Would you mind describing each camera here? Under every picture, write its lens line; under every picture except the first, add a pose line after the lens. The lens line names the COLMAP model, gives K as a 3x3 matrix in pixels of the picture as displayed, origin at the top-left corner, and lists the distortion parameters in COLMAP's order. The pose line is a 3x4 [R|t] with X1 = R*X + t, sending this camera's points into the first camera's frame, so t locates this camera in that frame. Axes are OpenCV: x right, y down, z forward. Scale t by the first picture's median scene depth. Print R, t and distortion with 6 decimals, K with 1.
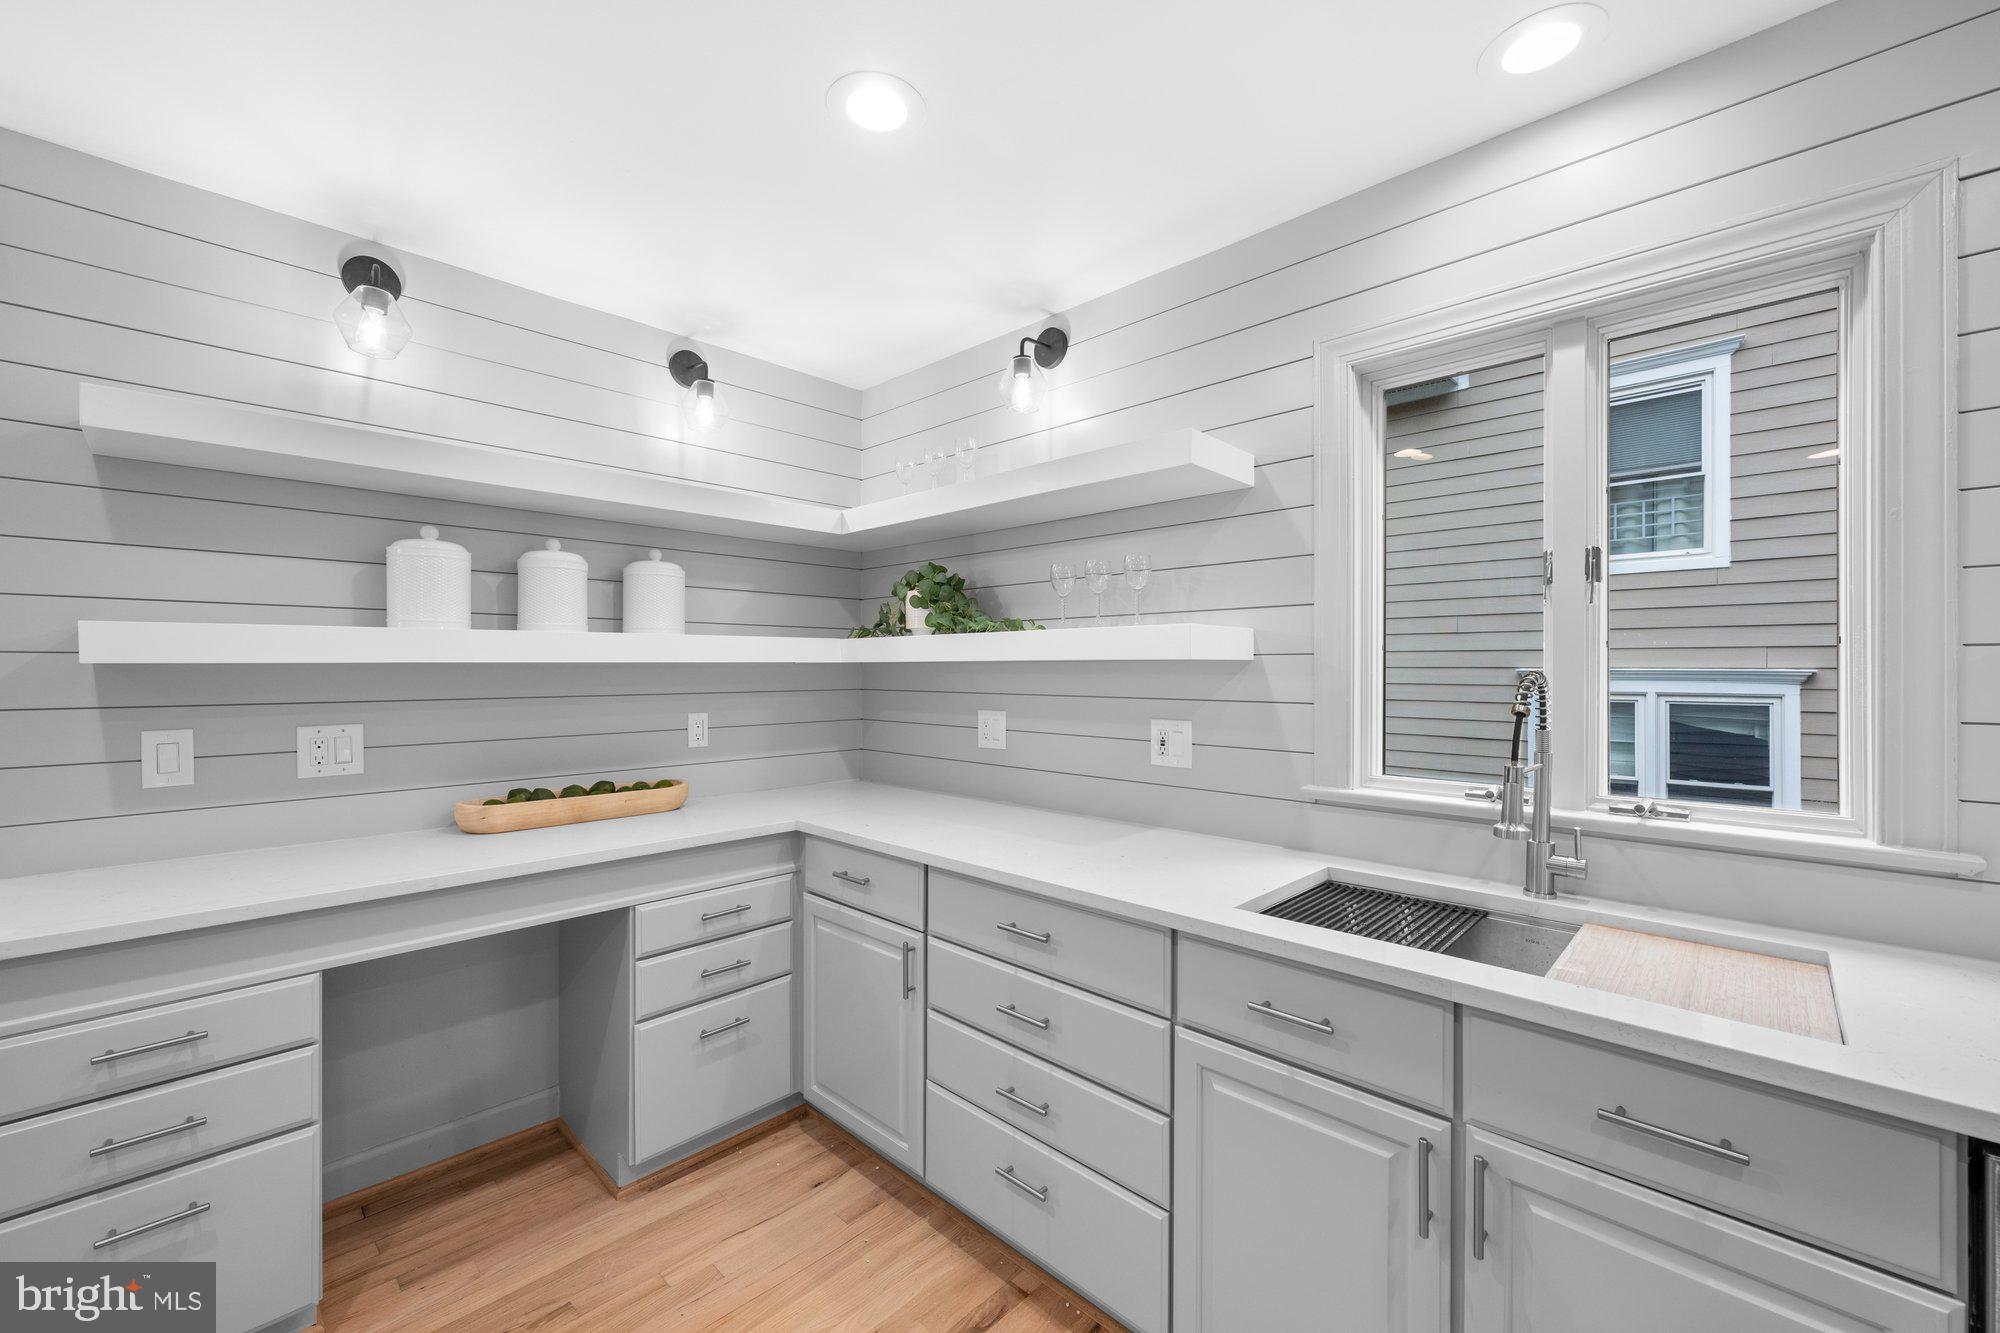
lens RADIAL K [[796.6, 0, 1000.9], [0, 796.6, 661.0], [0, 0, 1]] dist [0.000875, 0.000452]
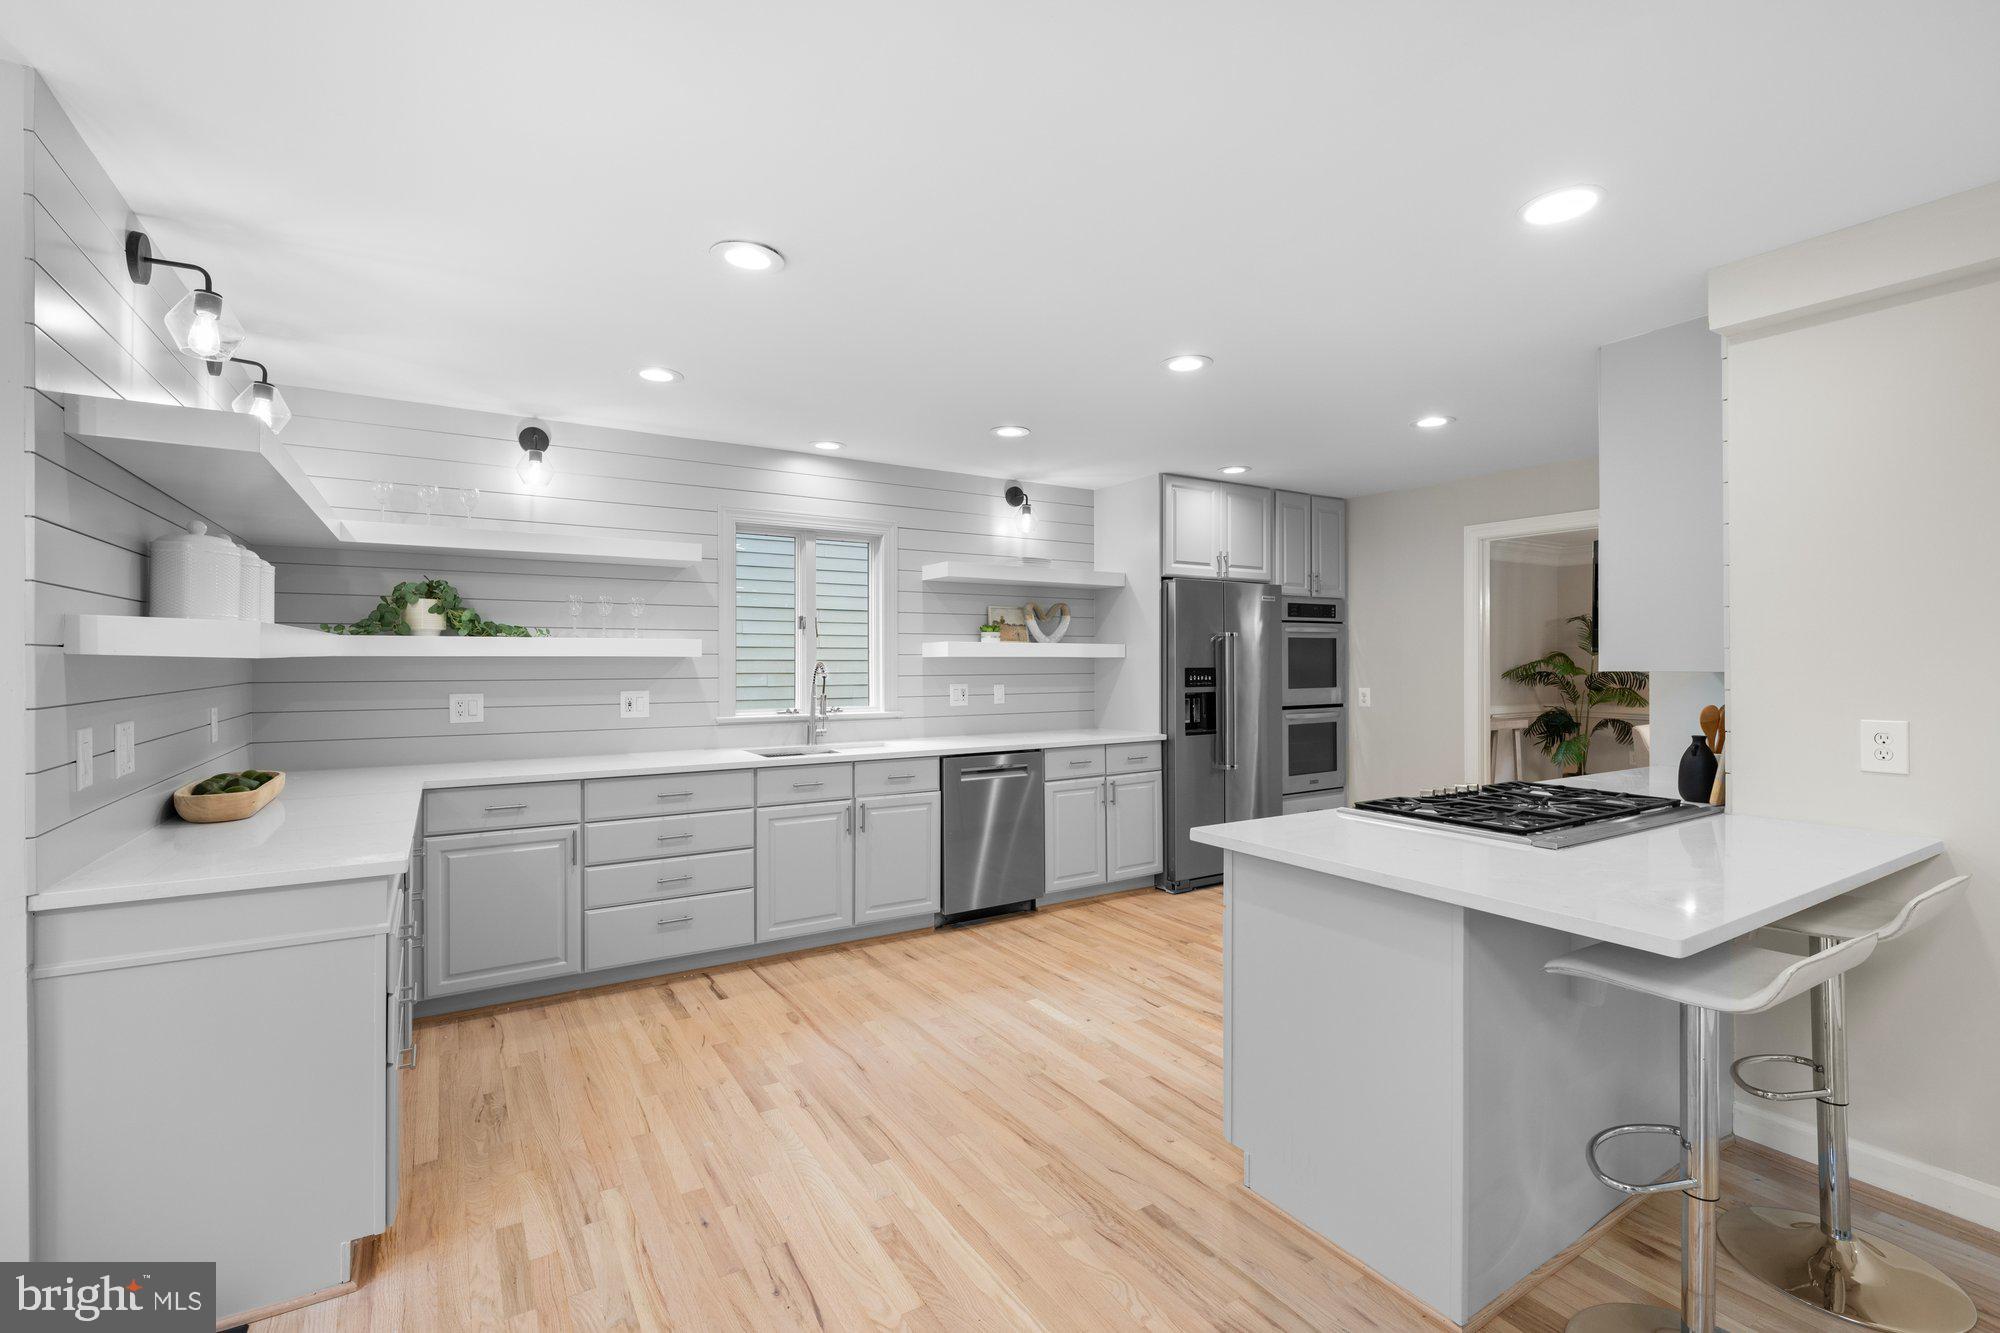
lens RADIAL K [[879.5, 0, 992.5], [0, 879.5, 650.9], [0, 0, 1]] dist [-0.000124, 0.000091]
pose [[0.243114, 0.011719, 0.969927, -1.570964], [-0.007008, 0.999922, -0.010325, 0.000793], [-0.969972, -0.004287, 0.243177, -0.242888]]
